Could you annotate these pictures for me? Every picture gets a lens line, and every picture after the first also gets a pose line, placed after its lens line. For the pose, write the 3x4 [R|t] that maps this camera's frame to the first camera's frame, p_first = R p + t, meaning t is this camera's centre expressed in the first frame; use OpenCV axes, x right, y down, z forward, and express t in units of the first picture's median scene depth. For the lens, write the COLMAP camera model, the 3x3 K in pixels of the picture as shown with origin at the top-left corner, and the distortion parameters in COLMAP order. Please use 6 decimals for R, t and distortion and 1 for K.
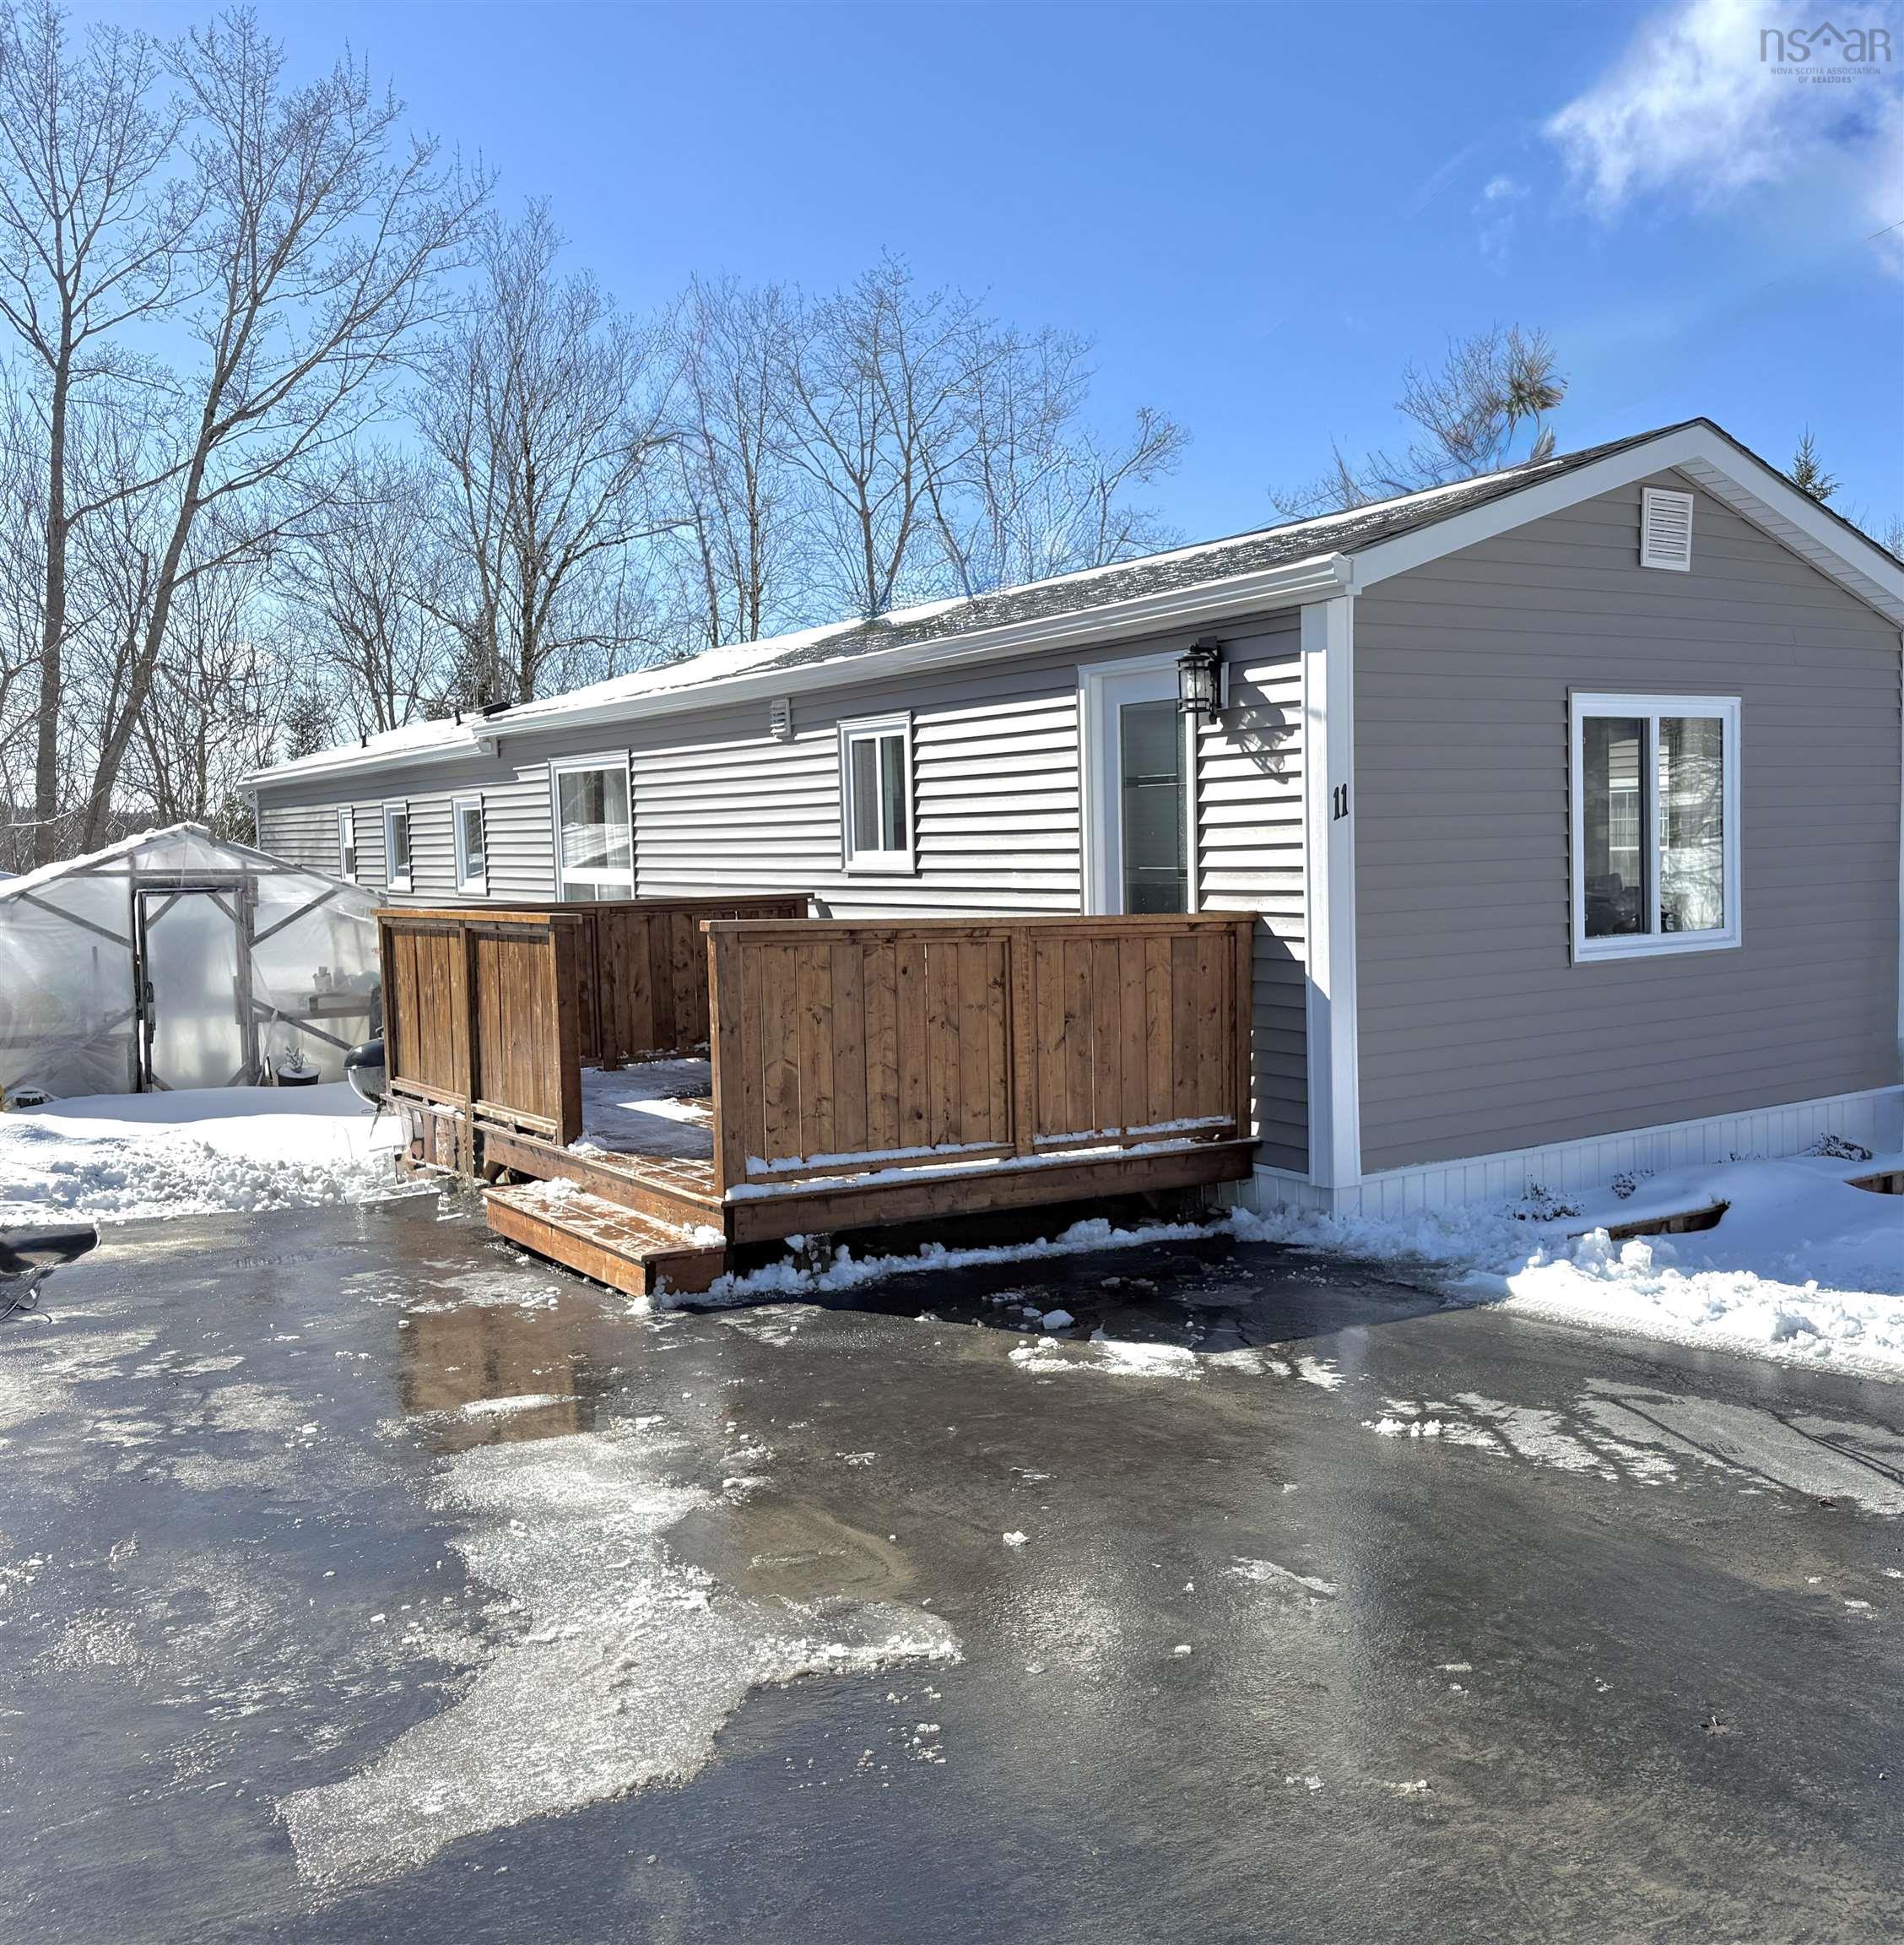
lens RADIAL K [[1852.6, 0, 1101.4], [0, 1852.6, 970.3], [0, 0, 1]] dist [0.159161, -0.266114]
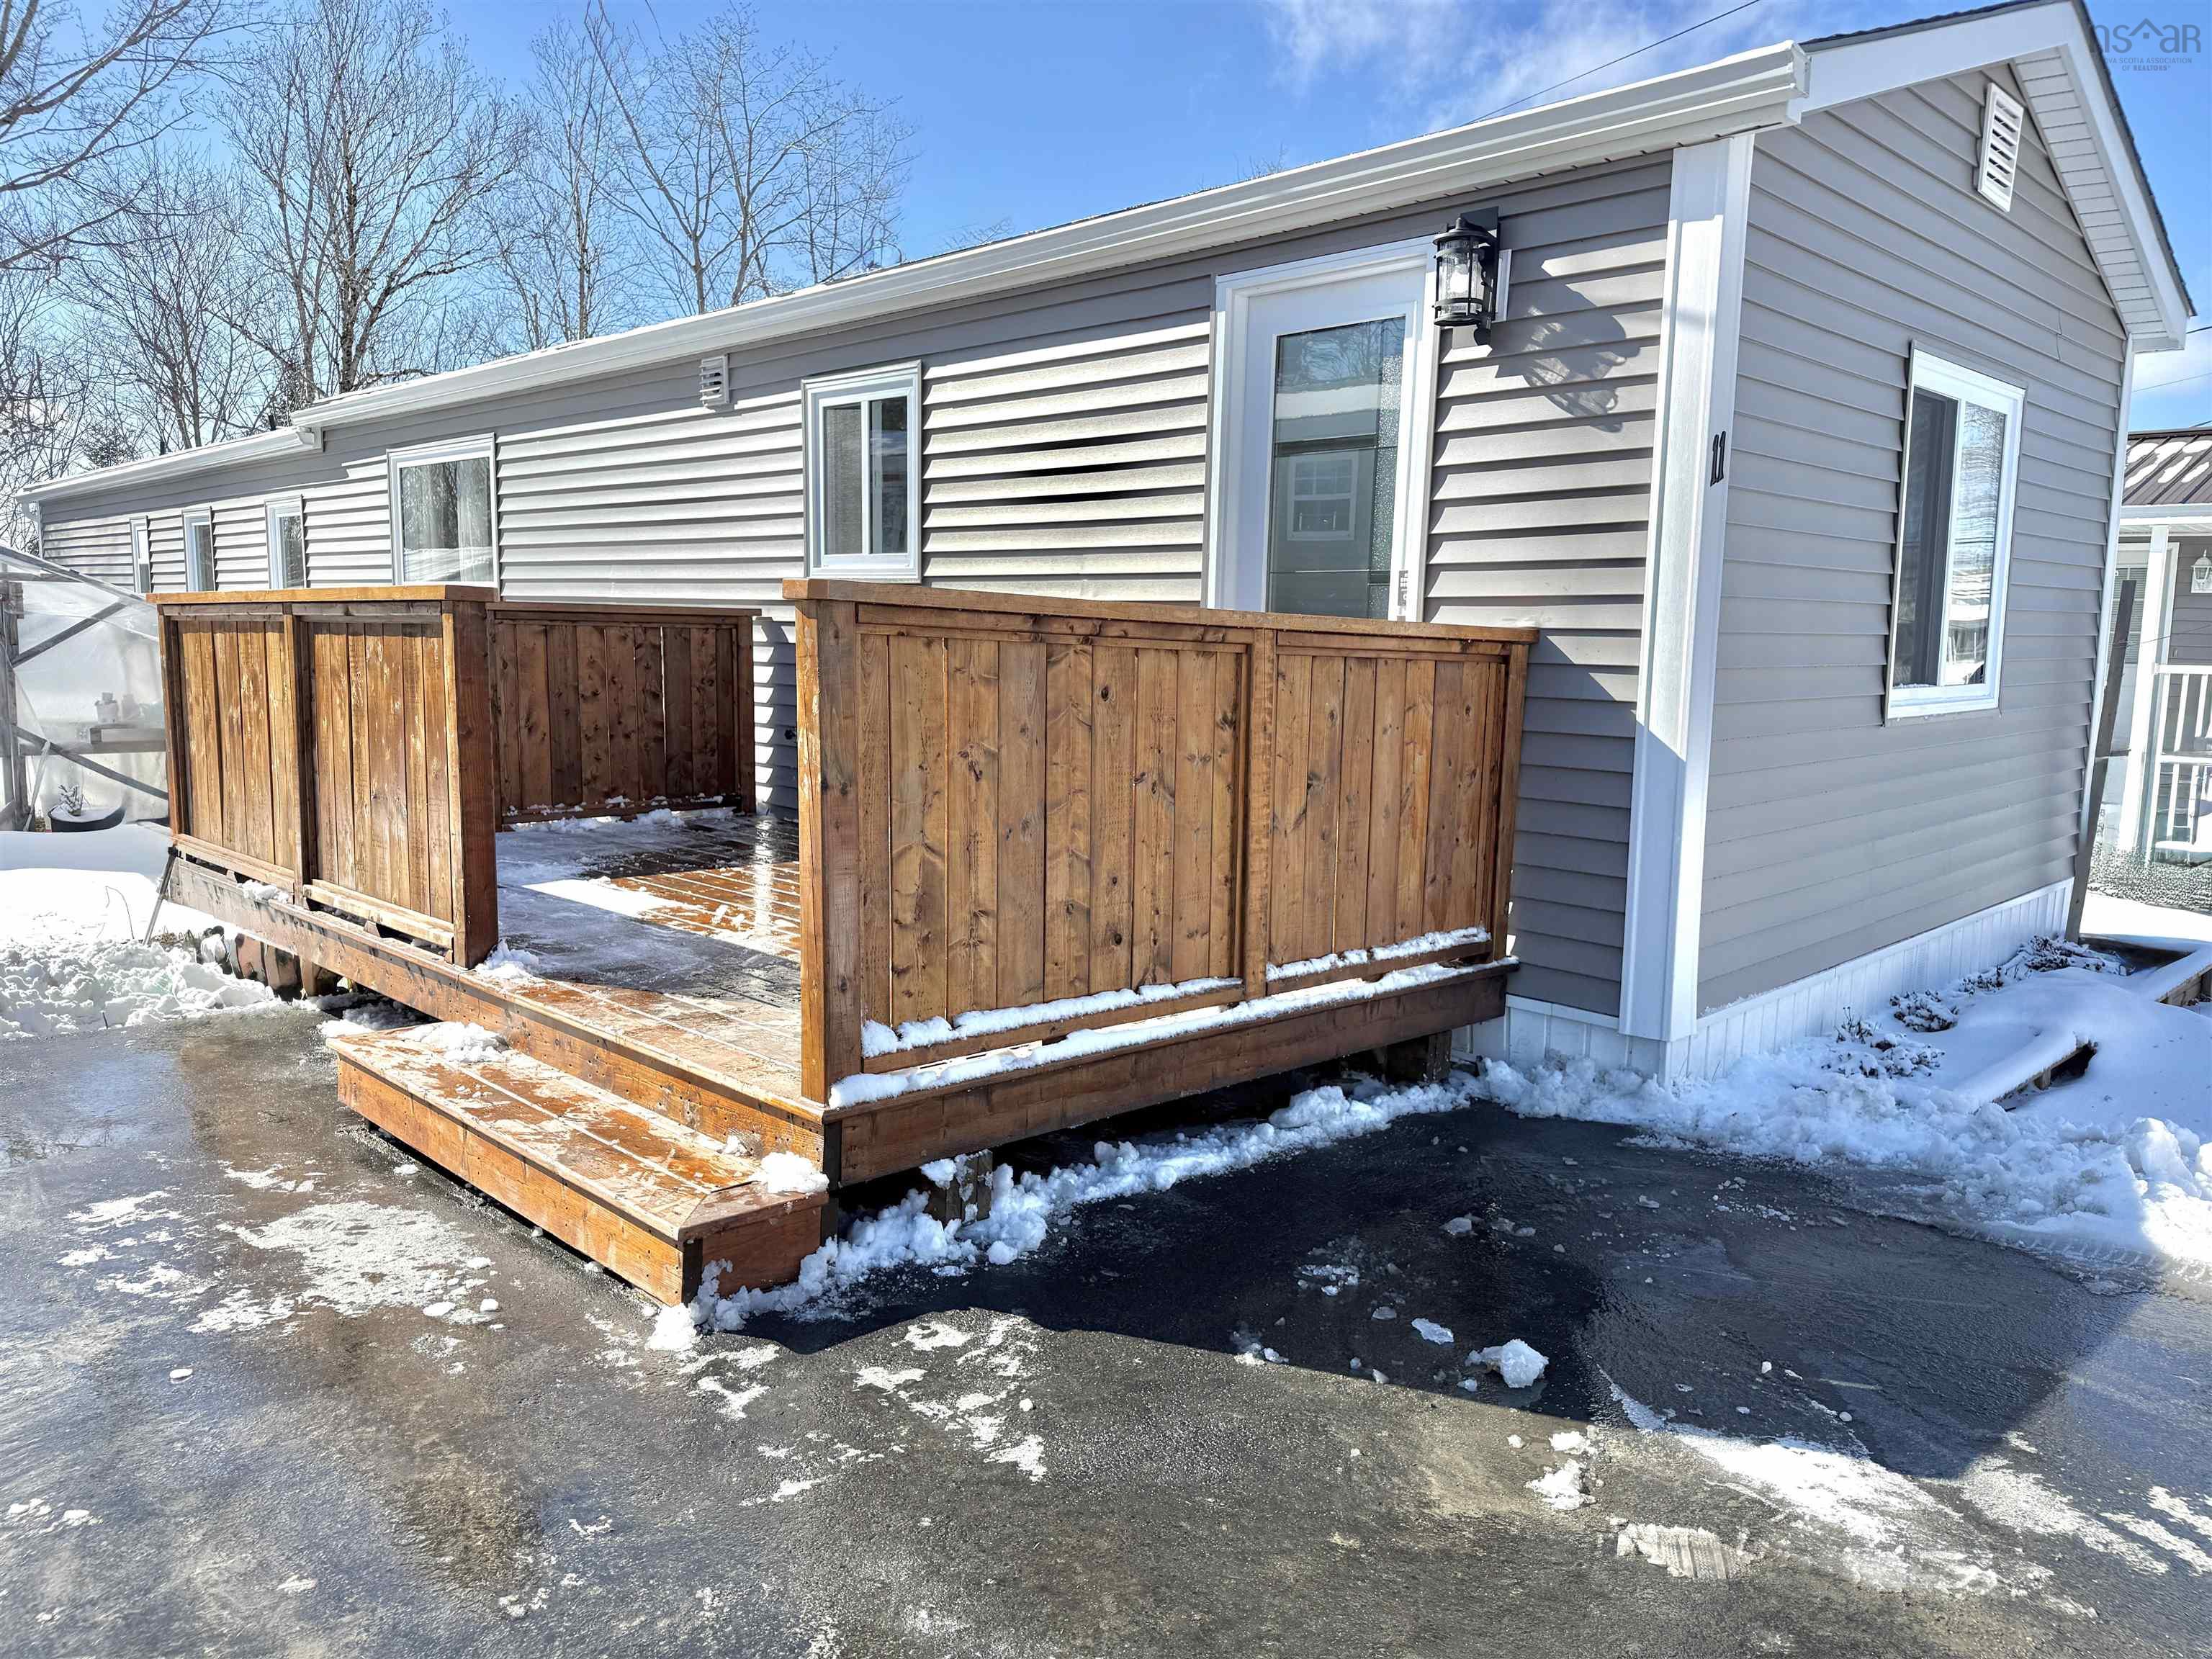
lens RADIAL K [[1558.6, 0, 1106.0], [0, 1558.6, 829.5], [0, 0, 1]] dist [0.118332, -0.190207]
pose [[0.987518, 0.018461, 0.156423, -0.158656], [-0.027712, 0.997980, 0.057171, 0.013124], [-0.155052, -0.060792, 0.986034, 0.449192]]
